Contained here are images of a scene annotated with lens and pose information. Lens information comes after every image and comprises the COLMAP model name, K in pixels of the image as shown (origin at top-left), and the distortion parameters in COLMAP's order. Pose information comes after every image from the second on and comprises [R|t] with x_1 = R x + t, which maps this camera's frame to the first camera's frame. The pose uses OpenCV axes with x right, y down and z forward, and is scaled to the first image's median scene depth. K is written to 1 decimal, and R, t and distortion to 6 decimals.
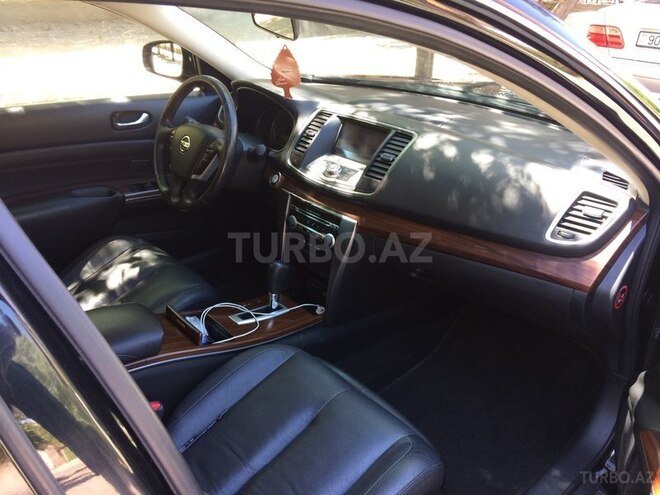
lens RADIAL K [[529.2, 0, 330.0], [0, 529.2, 247.5], [0, 0, 1]] dist [0.007934, -0.000111]
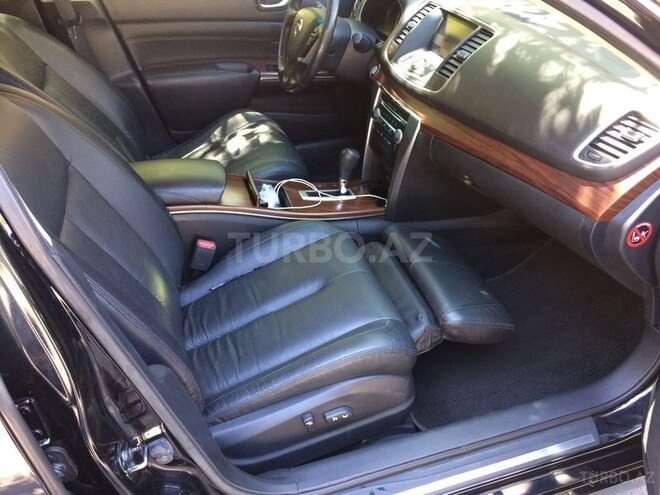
lens RADIAL K [[529.2, 0, 330.0], [0, 529.2, 247.5], [0, 0, 1]] dist [0.007934, -0.000111]
pose [[0.918388, 0.220630, -0.328459, 0.256505], [-0.162724, 0.967263, 0.194736, 0.017389], [0.360671, -0.125395, 0.924225, -0.016427]]
